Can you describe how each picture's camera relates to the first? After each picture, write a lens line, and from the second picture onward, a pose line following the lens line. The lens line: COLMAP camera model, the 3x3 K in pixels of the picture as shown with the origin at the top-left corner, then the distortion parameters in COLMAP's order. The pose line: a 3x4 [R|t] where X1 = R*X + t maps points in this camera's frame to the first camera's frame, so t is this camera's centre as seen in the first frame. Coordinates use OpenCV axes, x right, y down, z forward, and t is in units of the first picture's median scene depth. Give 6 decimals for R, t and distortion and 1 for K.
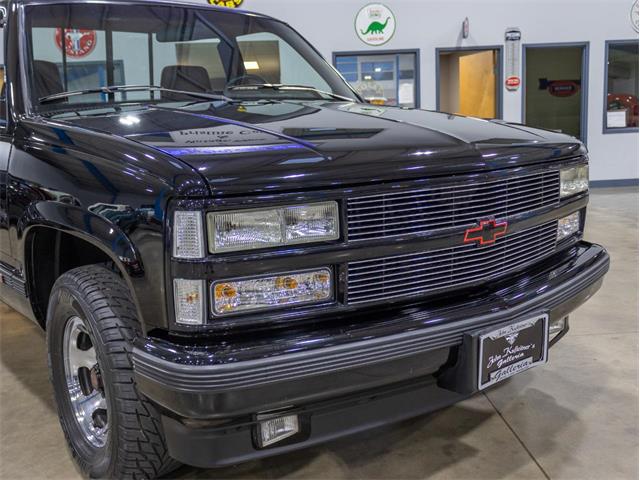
lens RADIAL K [[729.4, 0, 320.0], [0, 729.4, 240.0], [0, 0, 1]] dist [0.009651, 0.011355]
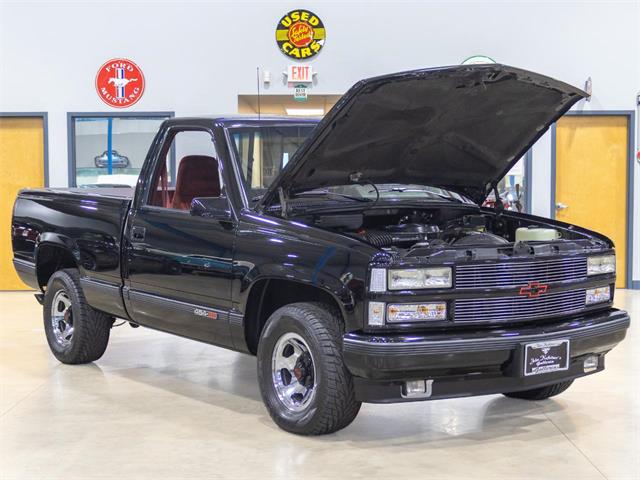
lens RADIAL K [[1214.1, 0, 320.0], [0, 1214.1, 240.0], [0, 0, 1]] dist [-0.017714, -0.122266]
pose [[0.997816, 0.040205, -0.052406, -0.140753], [-0.045493, 0.993540, -0.103969, 0.200666], [0.047888, 0.106126, 0.993199, -1.988700]]
